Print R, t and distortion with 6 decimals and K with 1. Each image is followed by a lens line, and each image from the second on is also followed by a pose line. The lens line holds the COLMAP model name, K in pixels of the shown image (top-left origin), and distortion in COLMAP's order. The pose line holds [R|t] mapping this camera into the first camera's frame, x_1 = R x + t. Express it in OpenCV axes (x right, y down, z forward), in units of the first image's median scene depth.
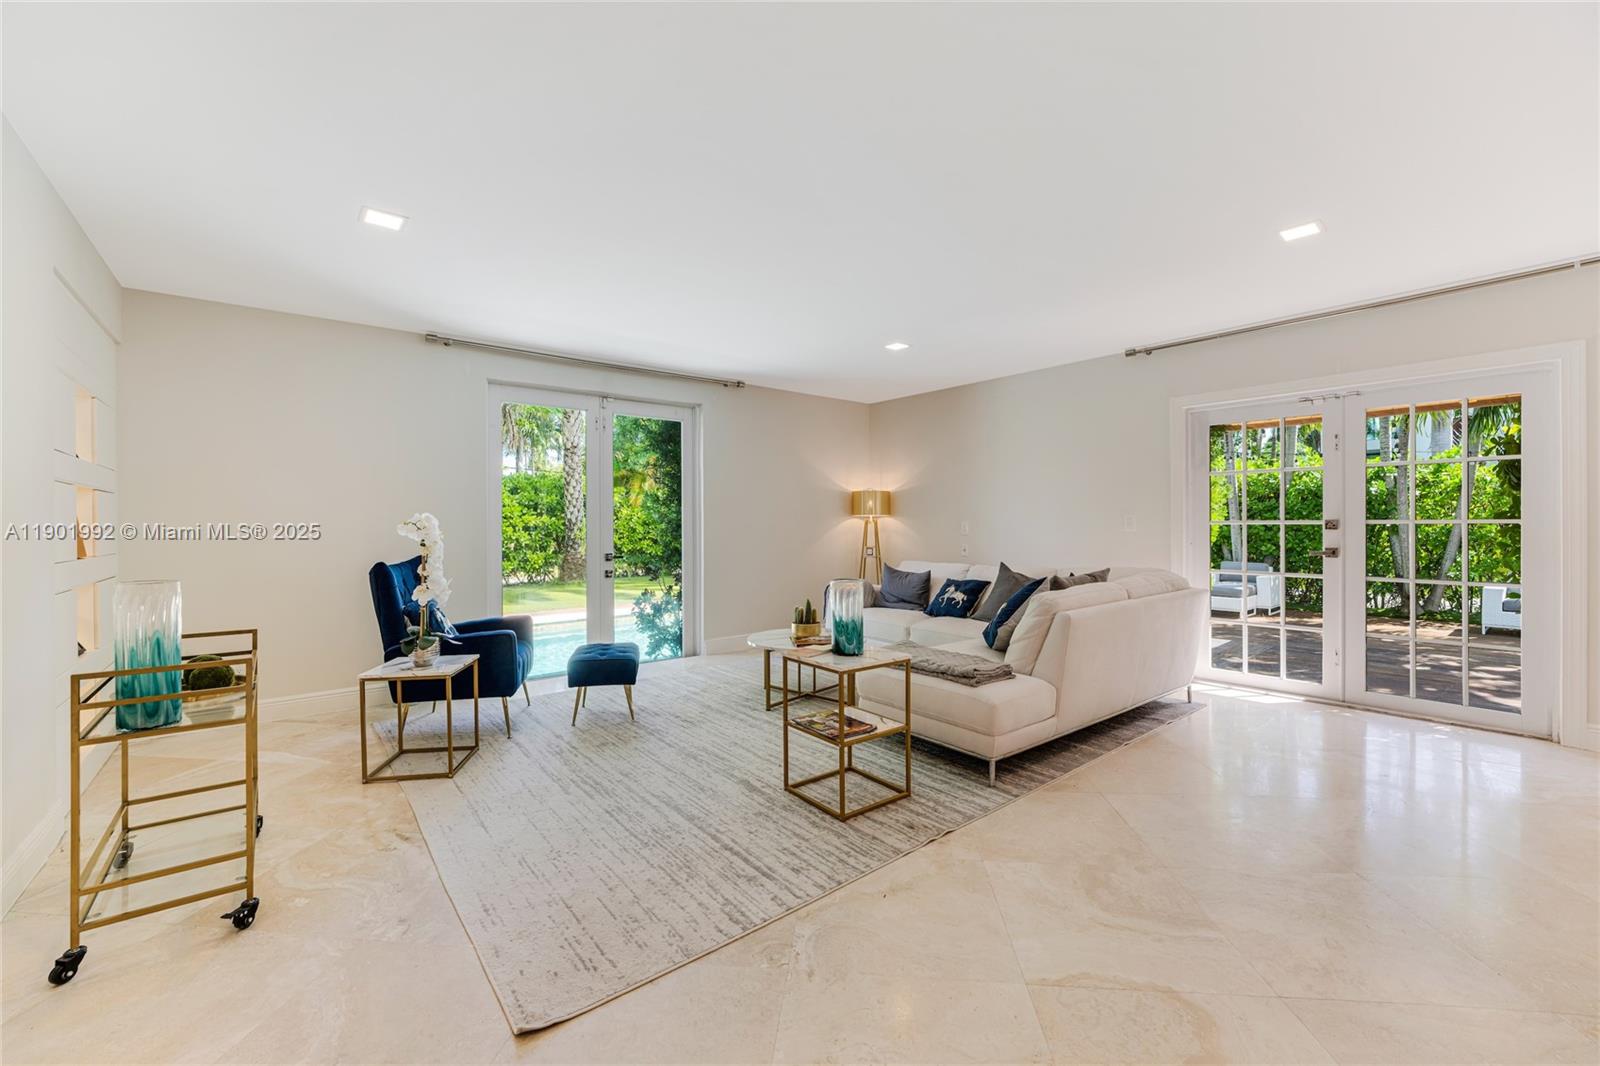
lens RADIAL K [[652.8, 0, 799.7], [0, 652.8, 521.6], [0, 0, 1]] dist [-0.024388, 0.005732]
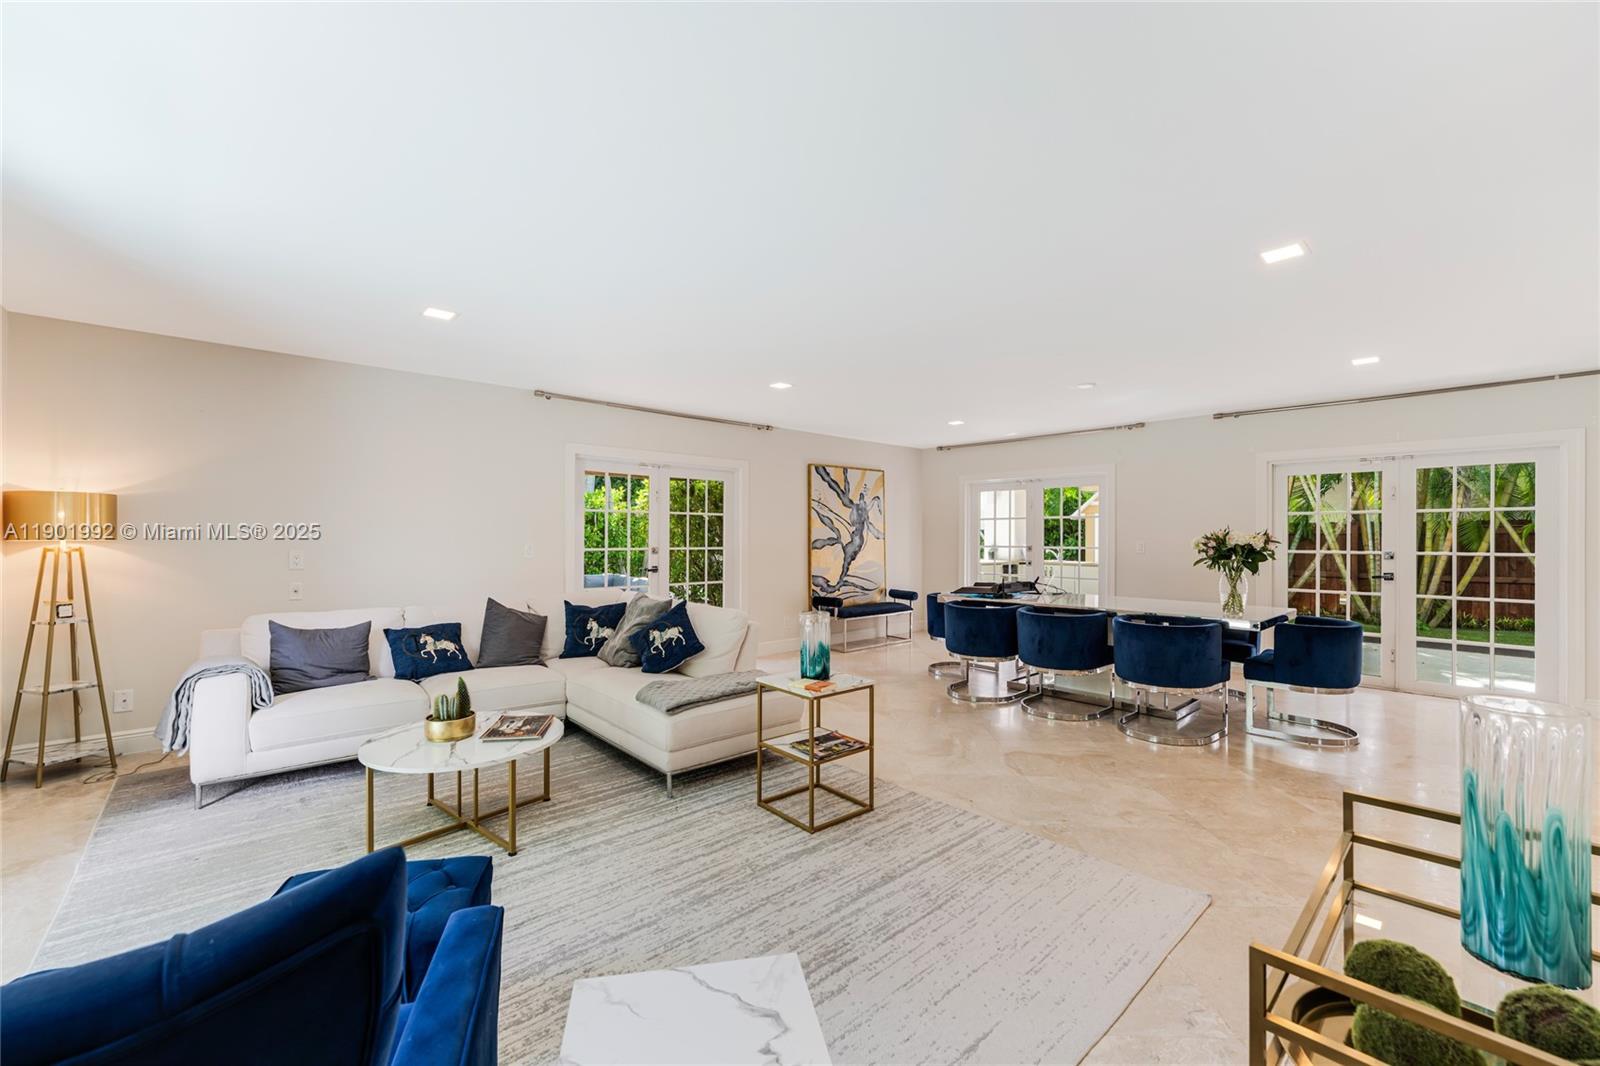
lens RADIAL K [[652.8, 0, 800.3], [0, 652.8, 531.8], [0, 0, 1]] dist [-0.024388, 0.005732]
pose [[-0.065124, 0.016301, 0.997744, -0.943757], [-0.003414, 0.999857, -0.016558, -0.021822], [-0.997871, -0.004485, -0.065059, 1.023308]]
